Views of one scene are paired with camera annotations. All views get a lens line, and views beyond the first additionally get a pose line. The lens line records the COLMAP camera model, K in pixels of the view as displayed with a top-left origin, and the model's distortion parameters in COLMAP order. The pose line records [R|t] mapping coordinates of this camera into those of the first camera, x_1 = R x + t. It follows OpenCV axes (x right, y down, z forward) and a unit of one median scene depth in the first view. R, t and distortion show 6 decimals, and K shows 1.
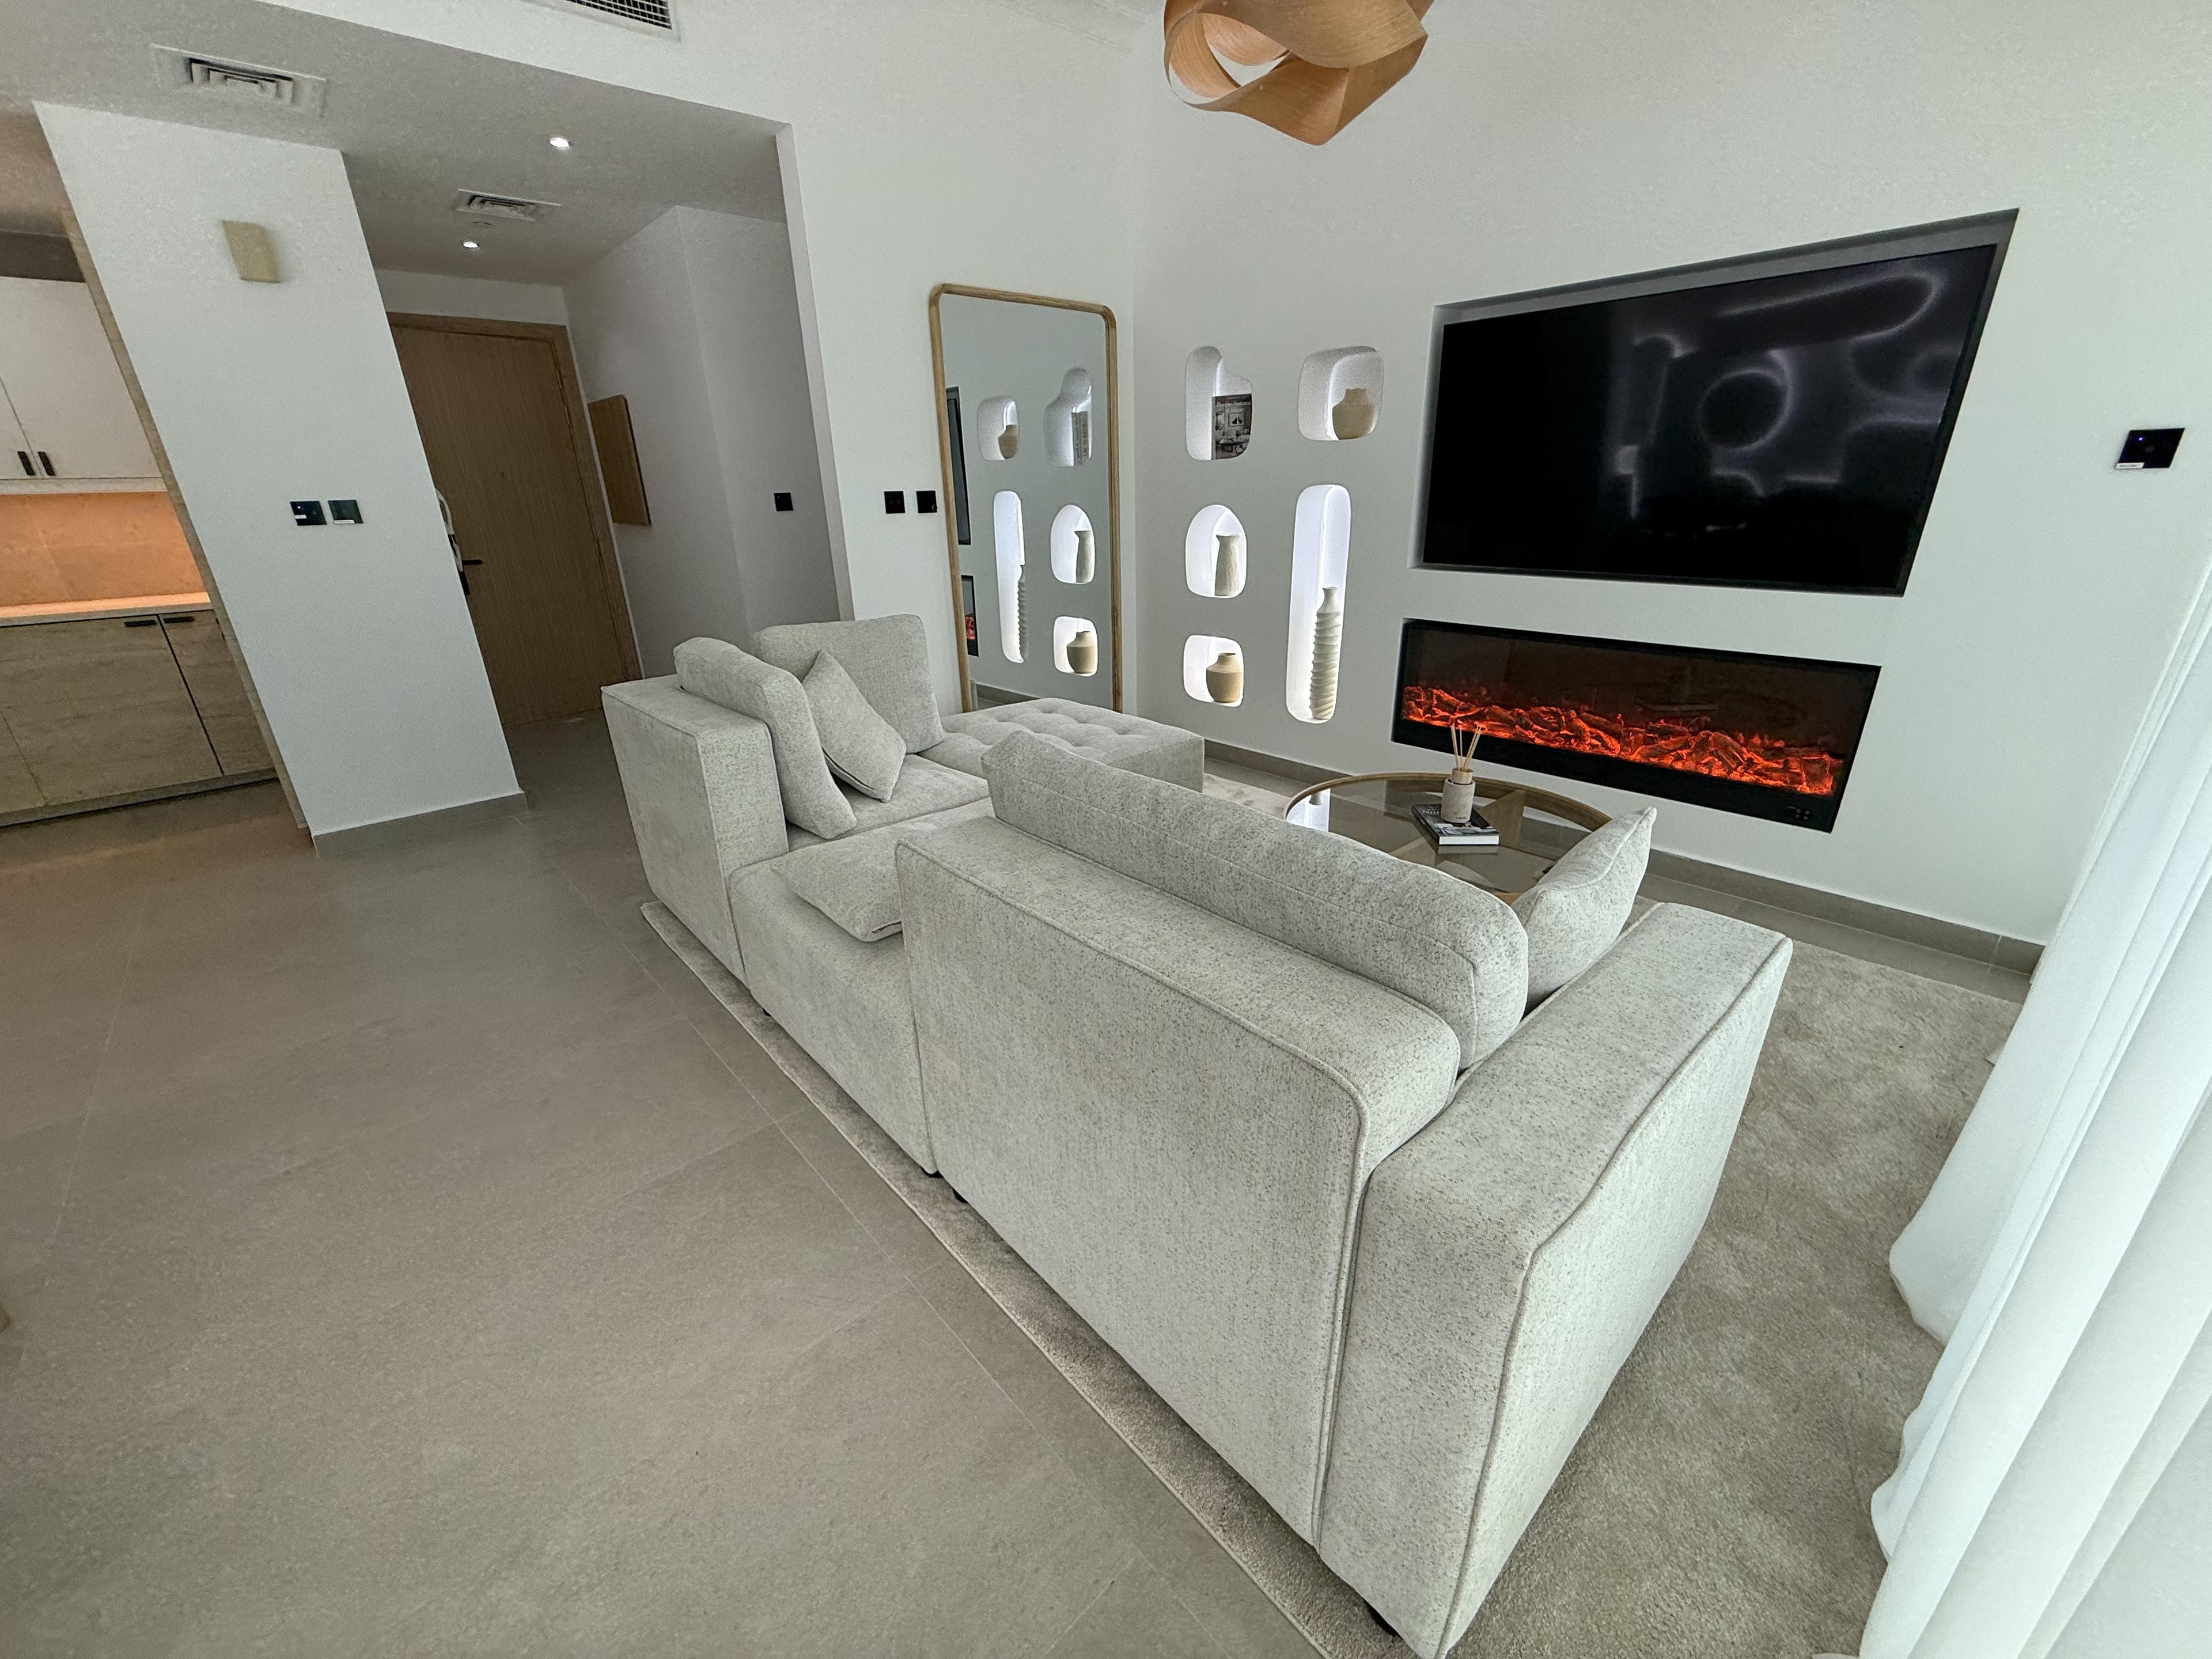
lens RADIAL K [[882.5, 0, 1106.0], [0, 882.5, 829.5], [0, 0, 1]] dist [0.002014, -0.000596]
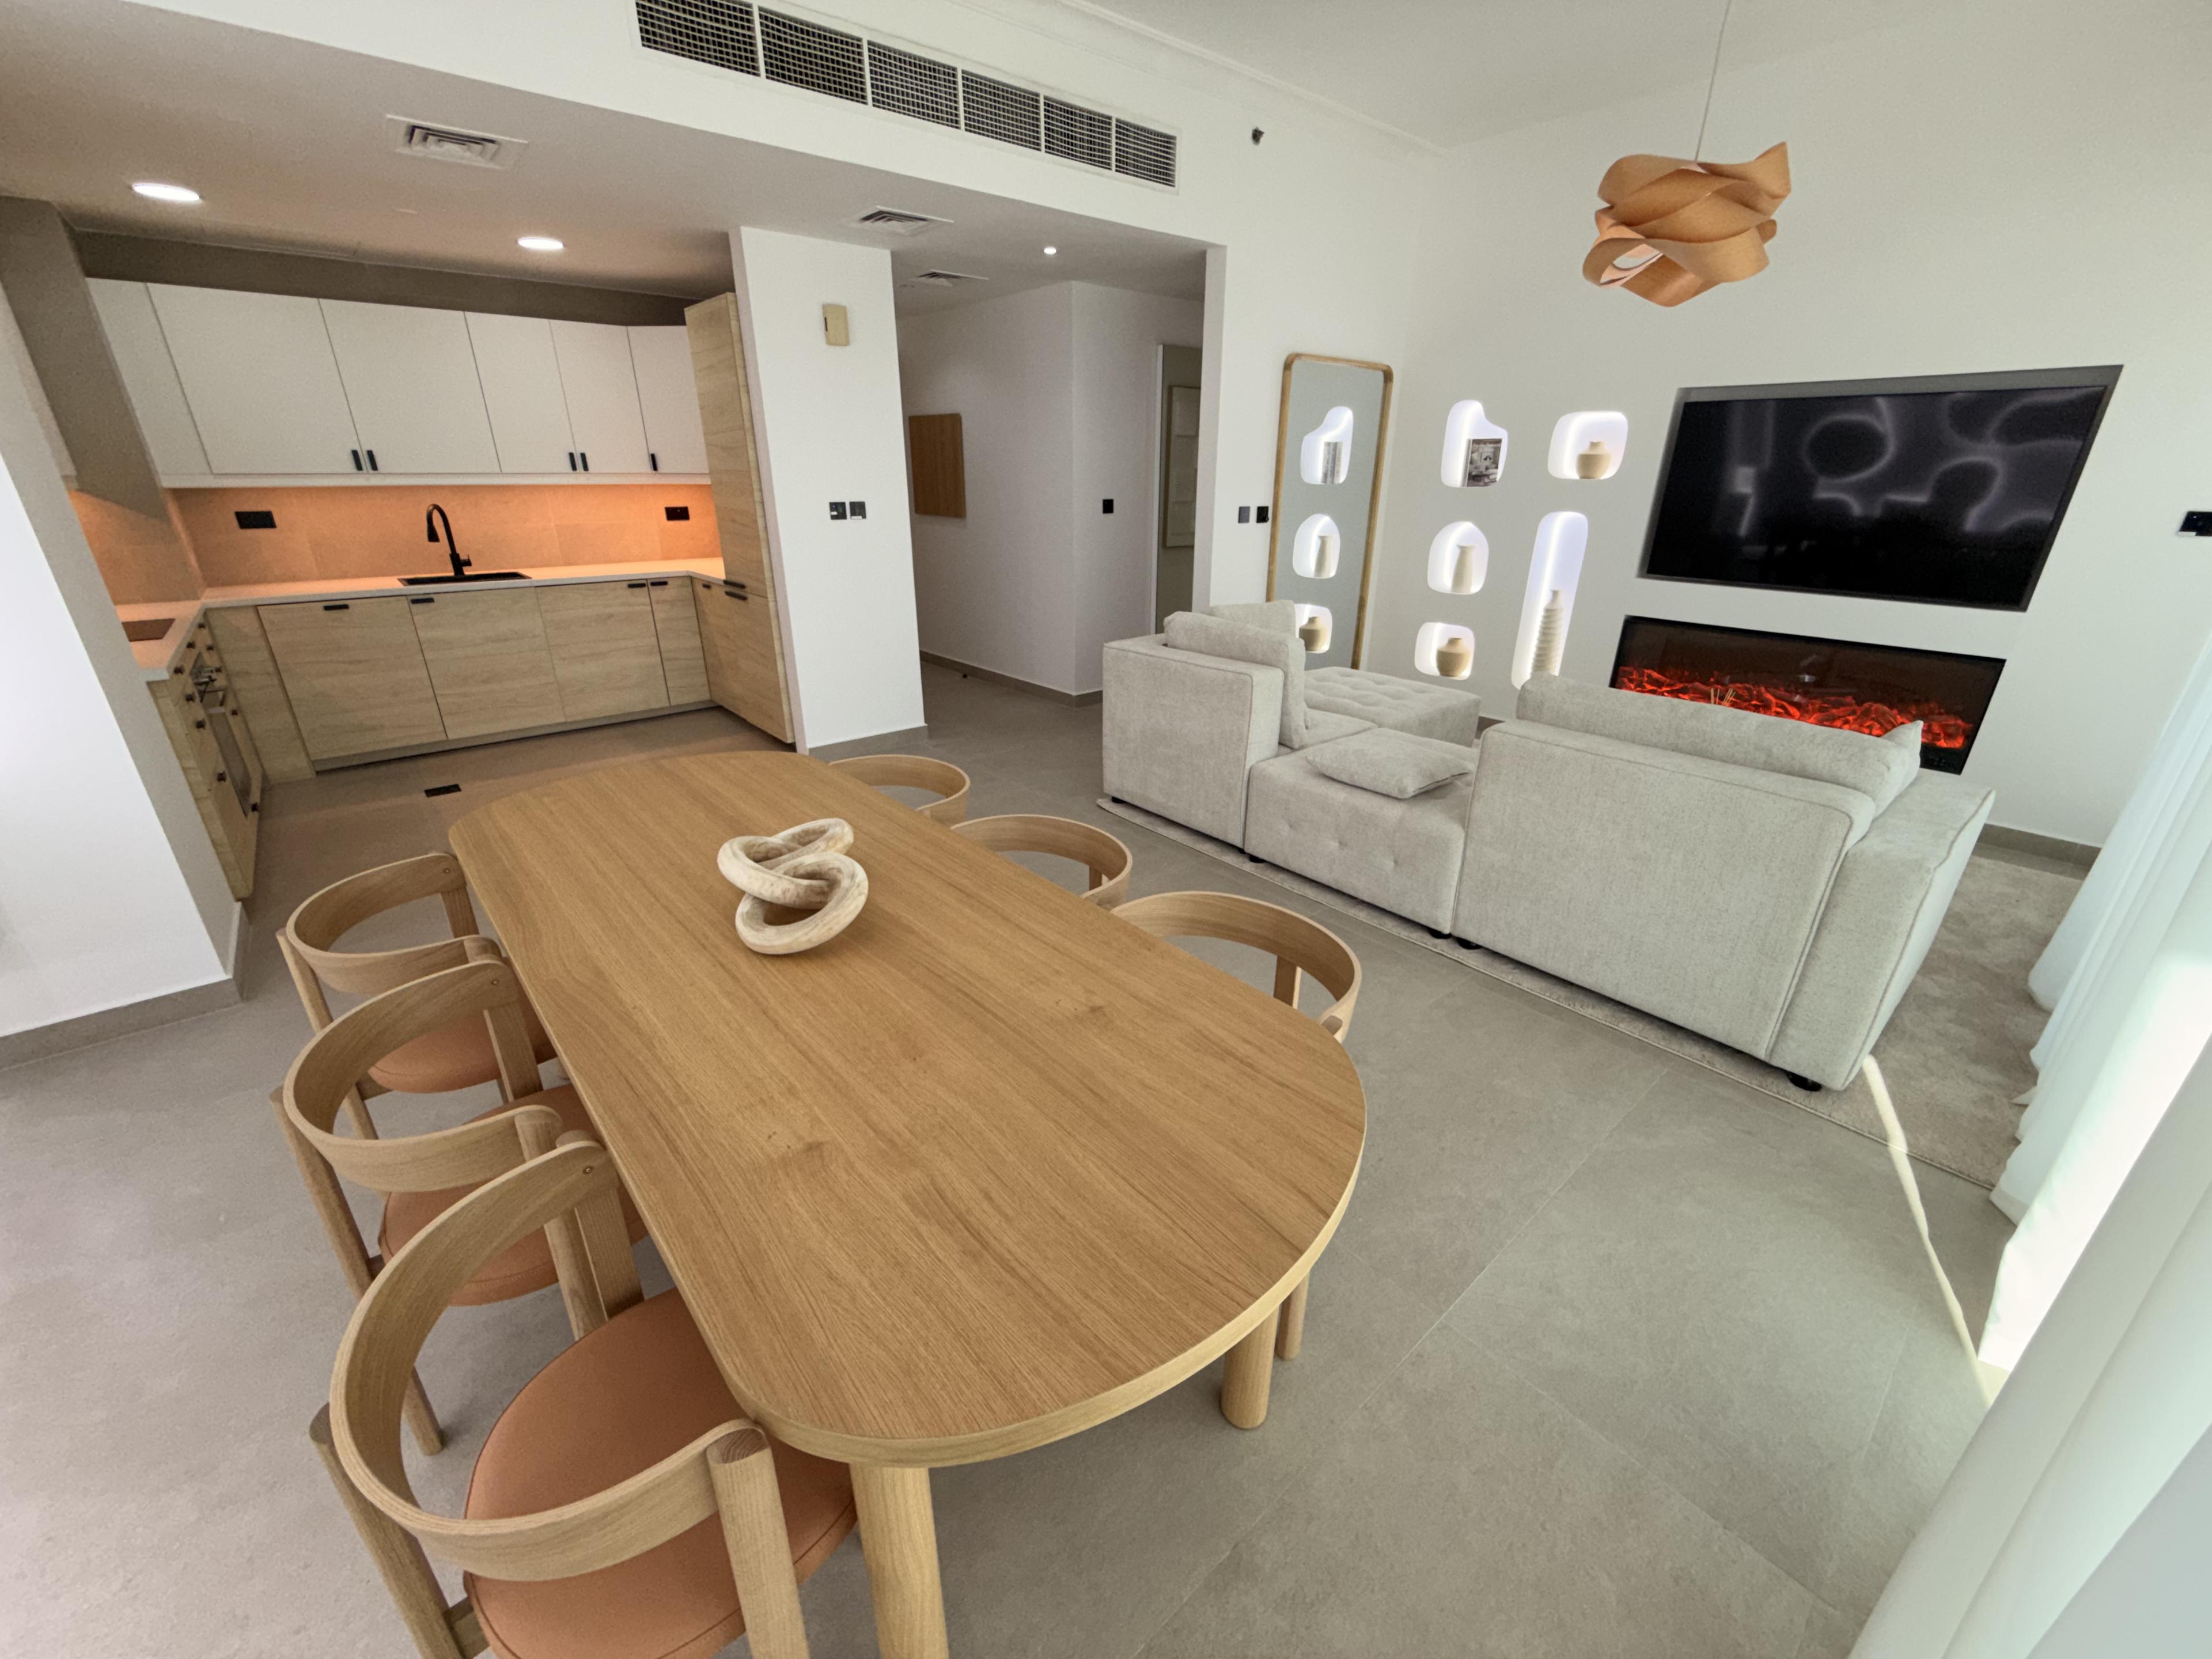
lens RADIAL K [[882.5, 0, 1106.0], [0, 882.5, 829.5], [0, 0, 1]] dist [0.002014, -0.000596]
pose [[0.999190, 0.038308, -0.012291, -0.441269], [-0.038108, 0.999143, 0.016138, 0.098254], [0.012898, -0.015657, 0.999794, -0.369898]]
